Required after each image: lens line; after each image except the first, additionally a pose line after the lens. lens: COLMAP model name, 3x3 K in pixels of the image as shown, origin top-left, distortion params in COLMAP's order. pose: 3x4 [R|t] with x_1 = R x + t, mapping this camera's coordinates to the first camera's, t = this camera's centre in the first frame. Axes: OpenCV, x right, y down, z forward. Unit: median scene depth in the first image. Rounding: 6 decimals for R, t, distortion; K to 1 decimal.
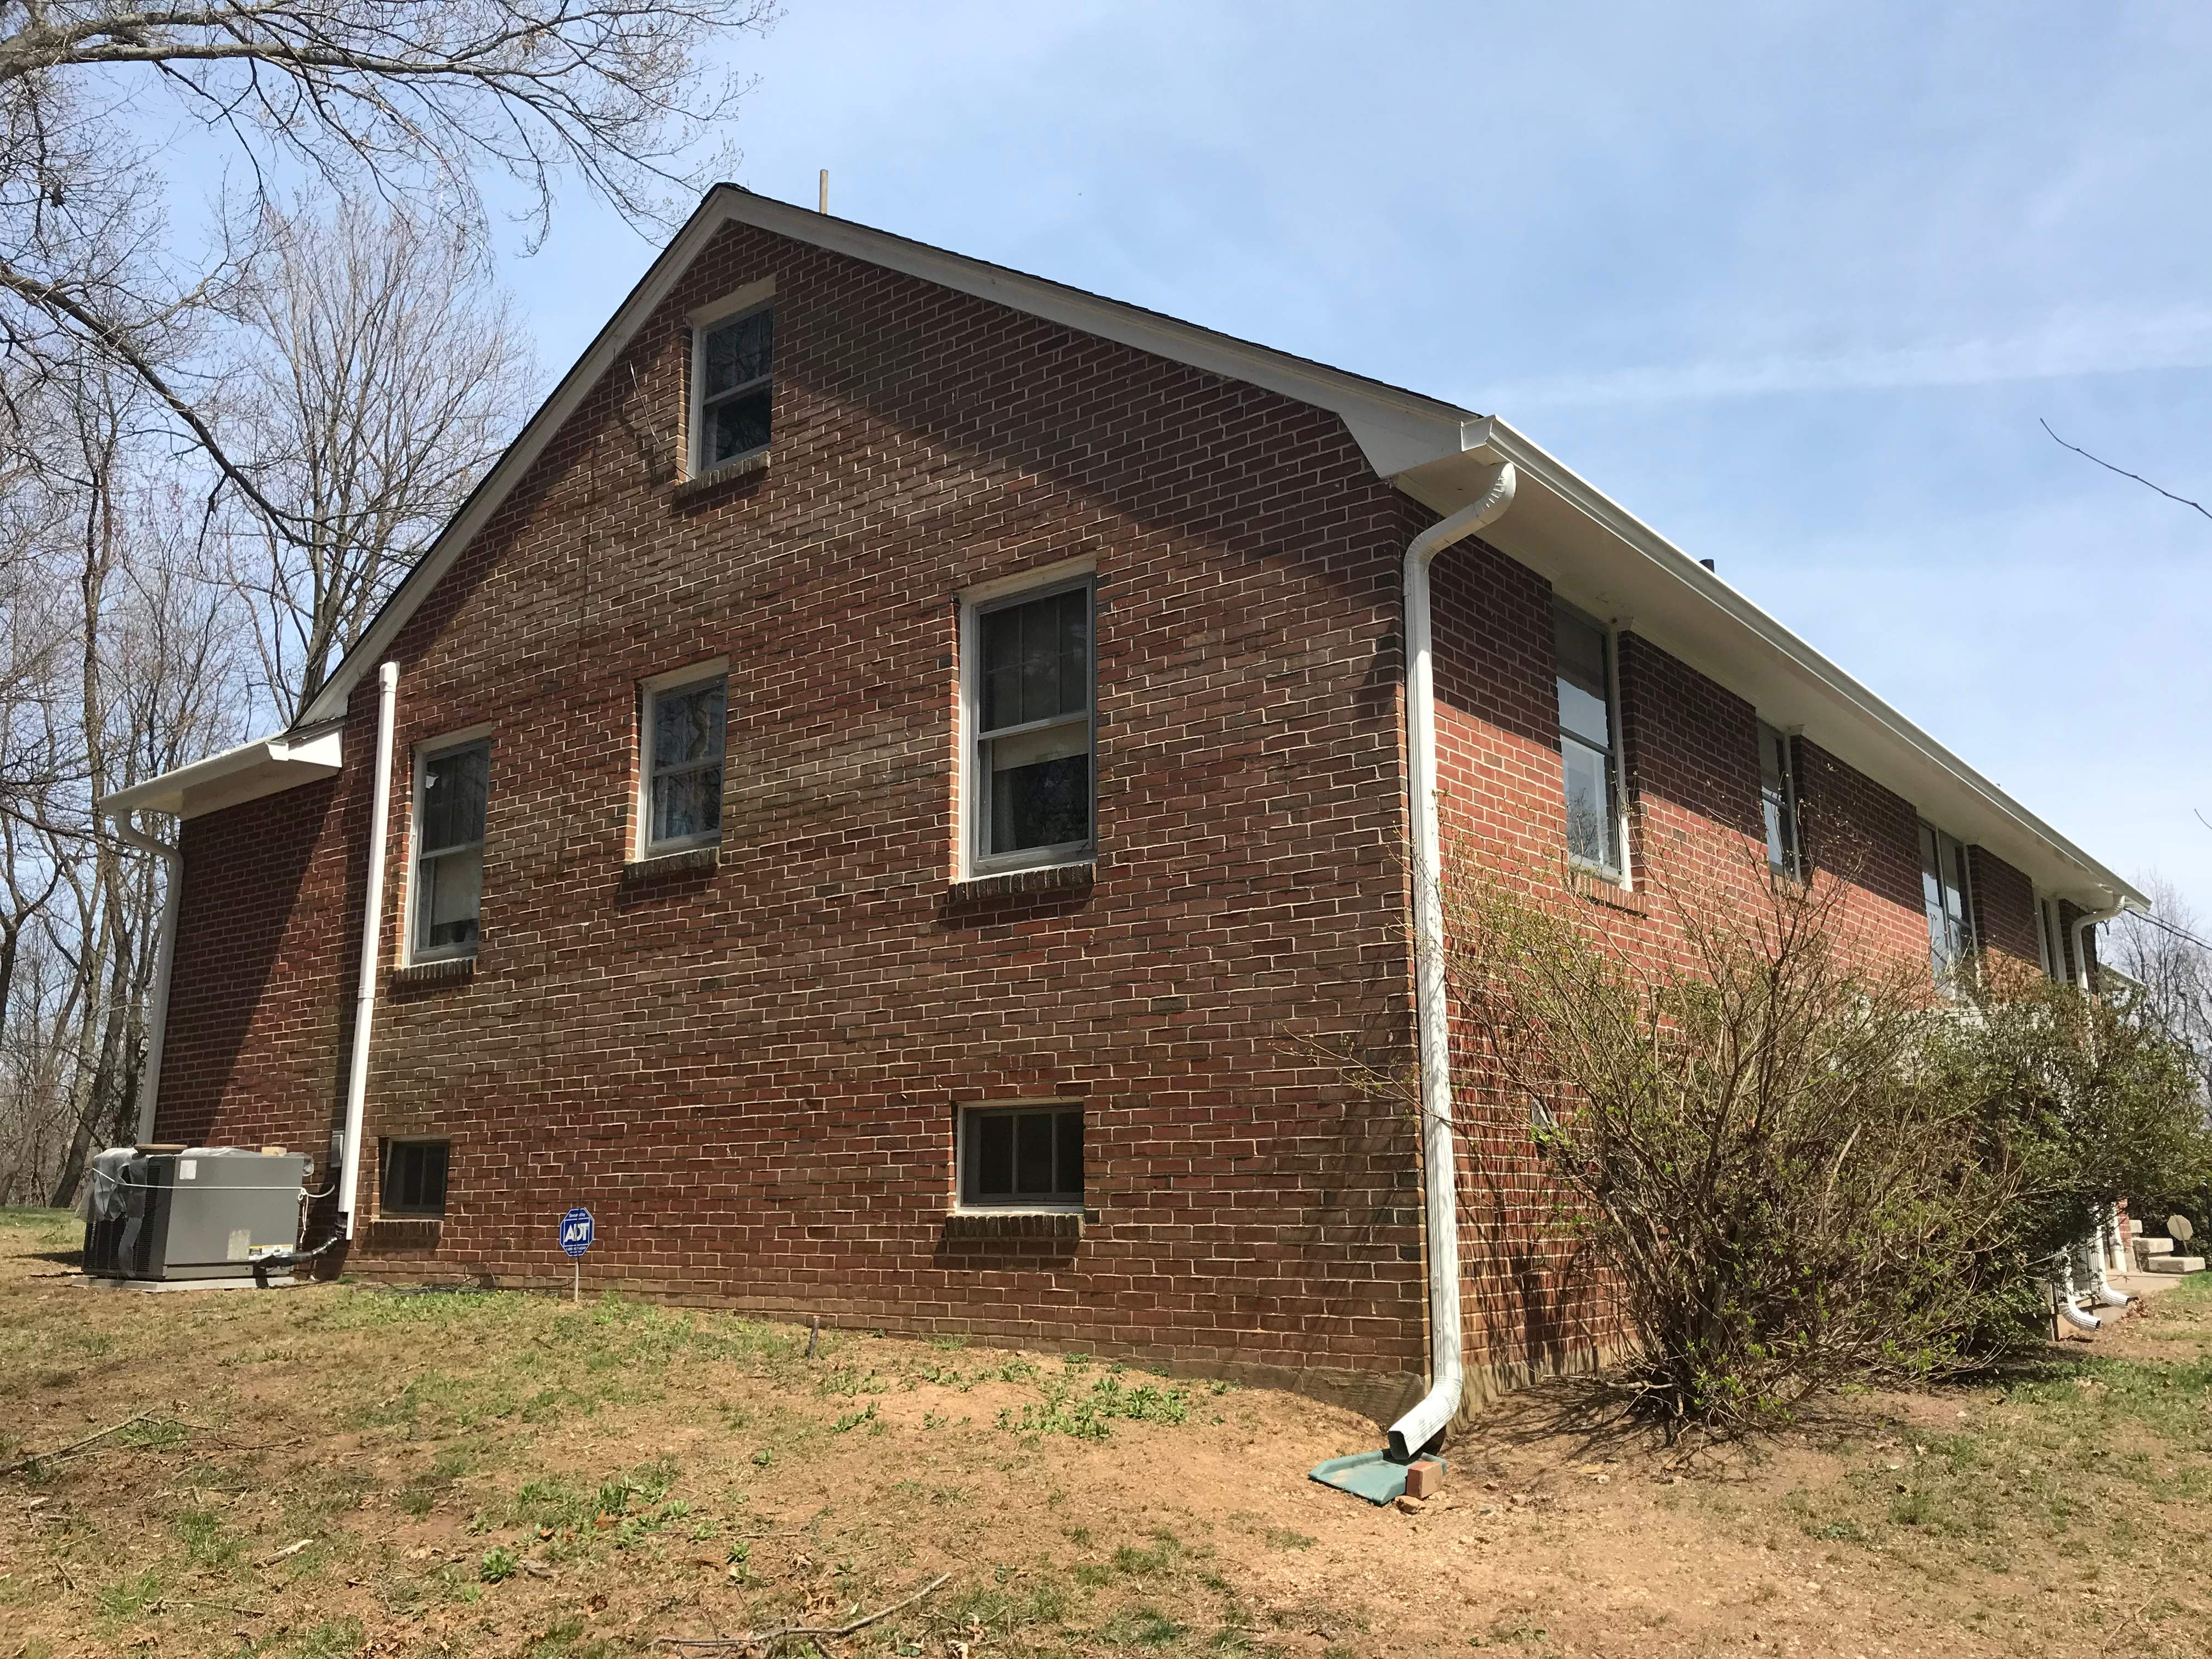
lens RADIAL K [[1819.1, 0, 1105.7], [0, 1819.1, 828.2], [0, 0, 1]] dist [0.040359, -0.037749]
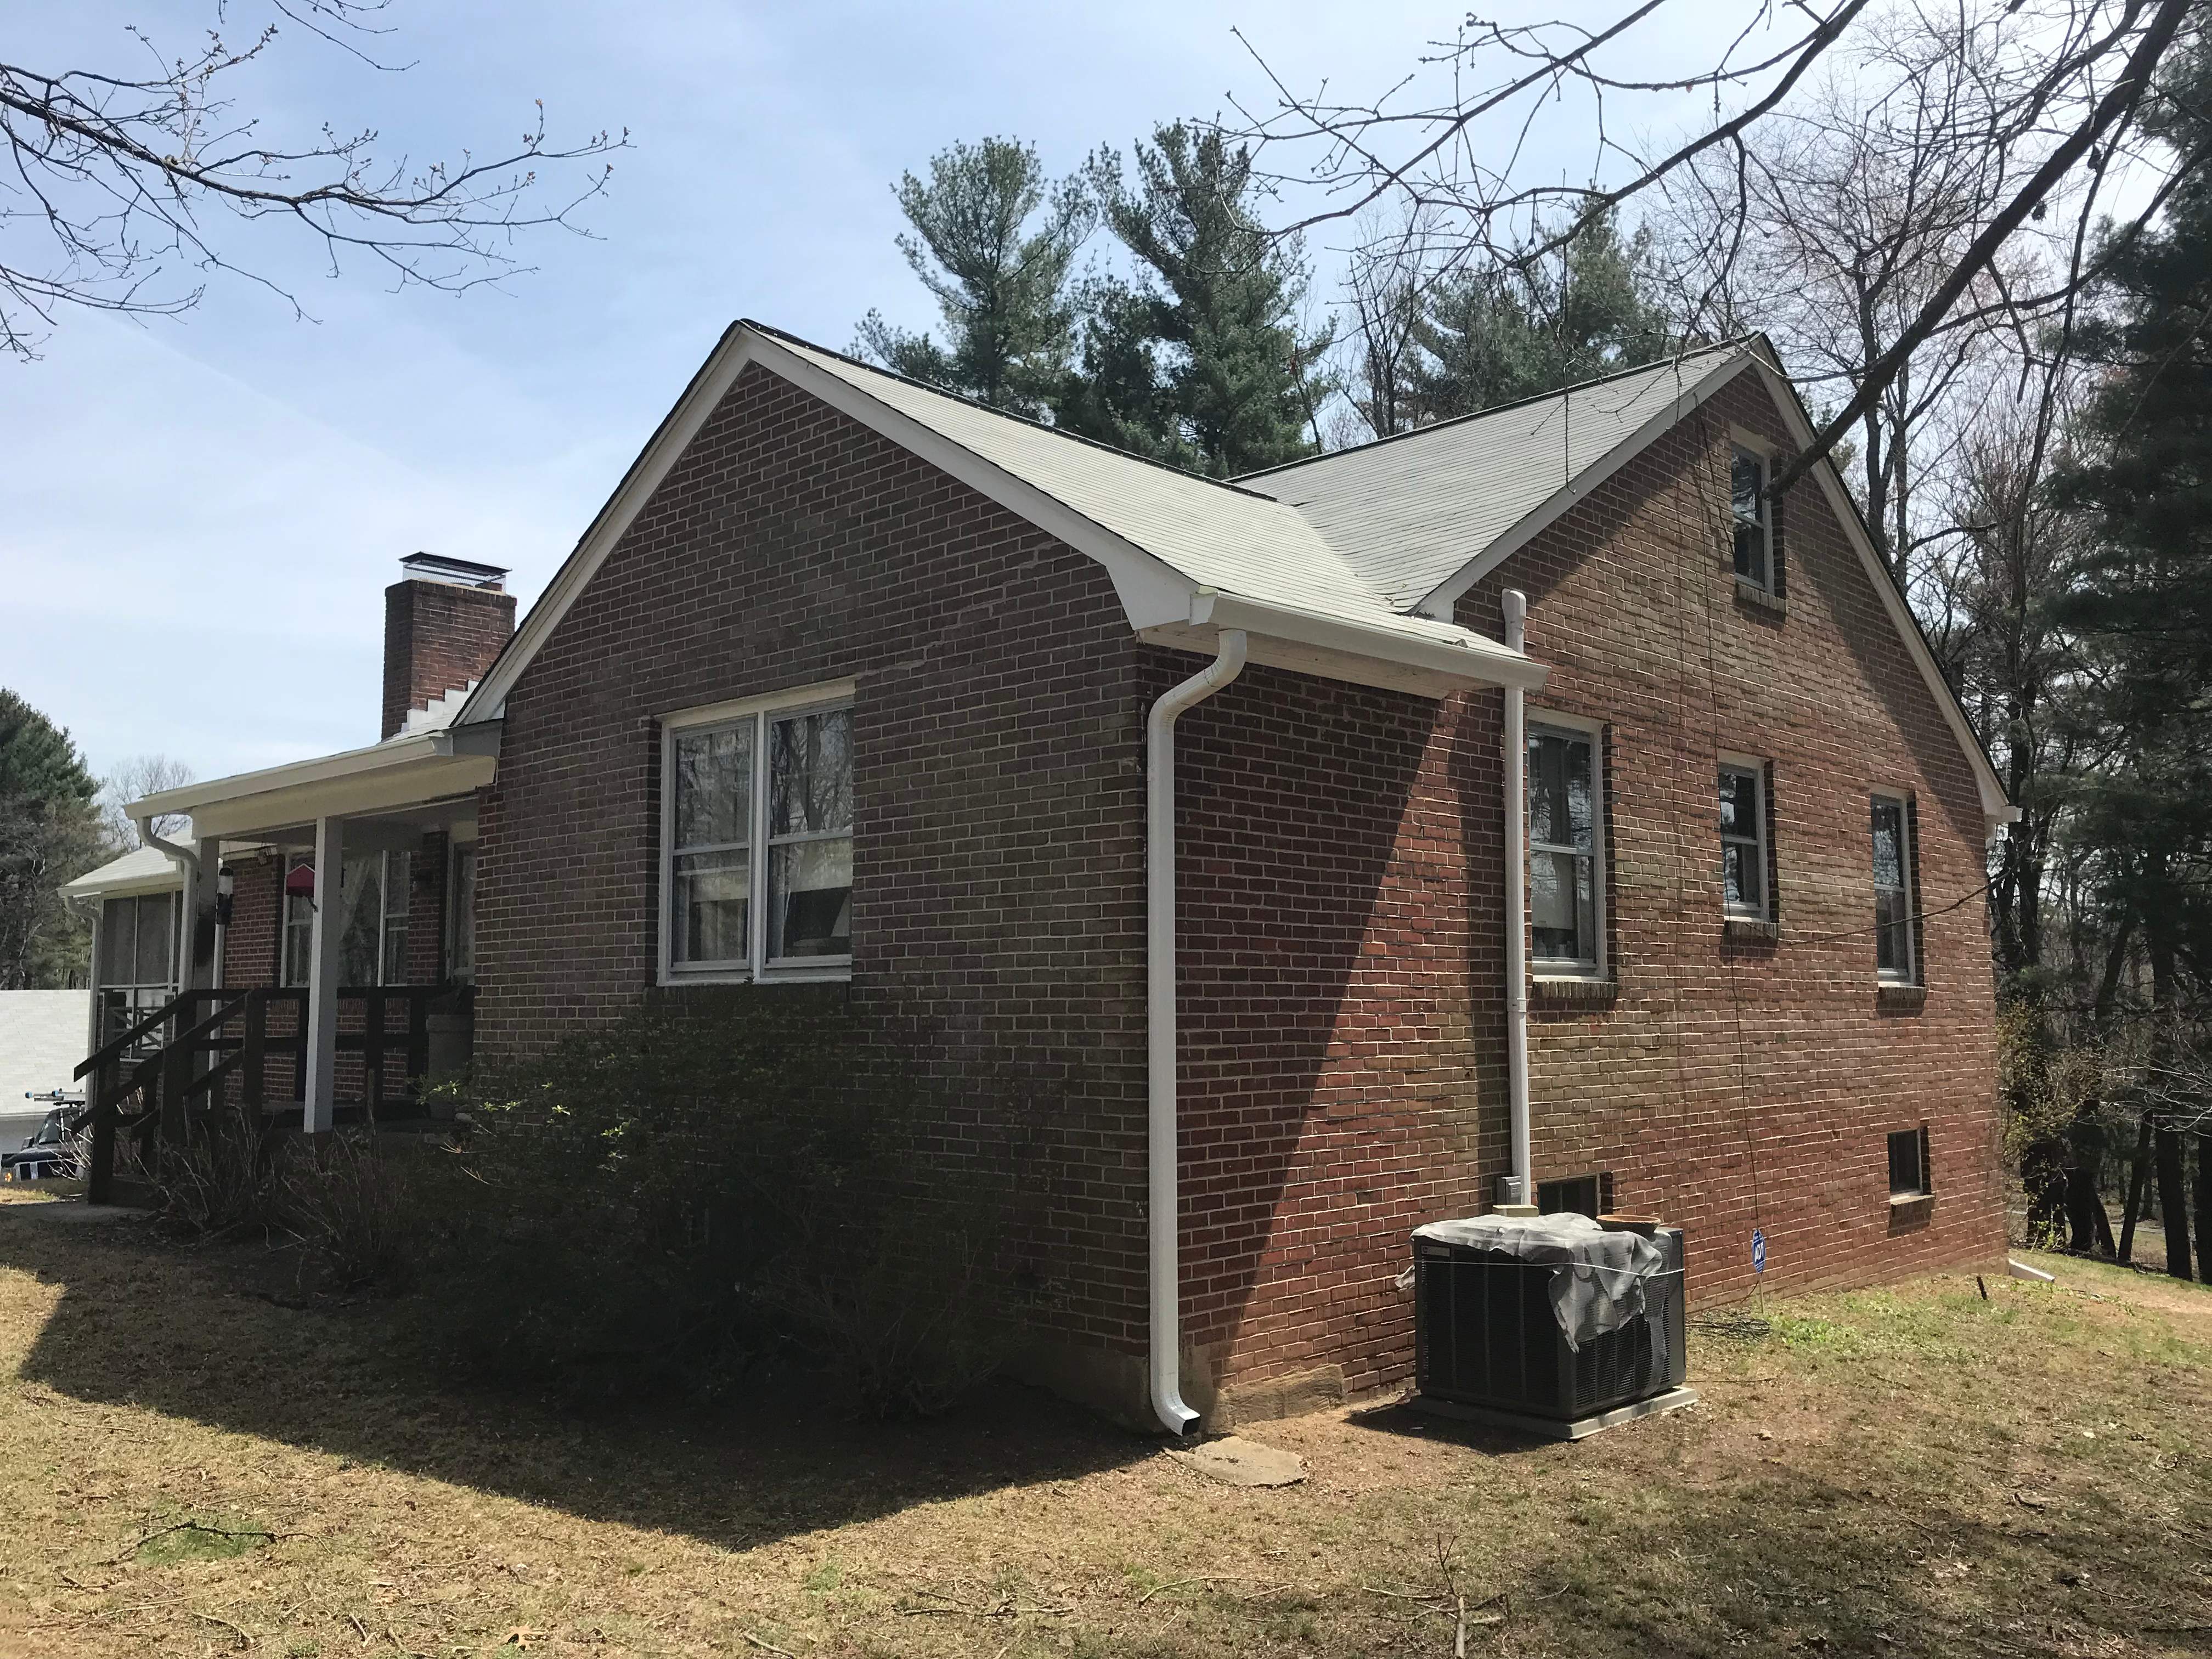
lens RADIAL K [[1819.1, 0, 1128.1], [0, 1819.1, 830.5], [0, 0, 1]] dist [0.040359, -0.037749]
pose [[0.079385, 0.097251, 0.992089, -1.242134], [-0.206082, 0.975331, -0.079118, 0.115135], [-0.975309, -0.198171, 0.097468, 1.116377]]
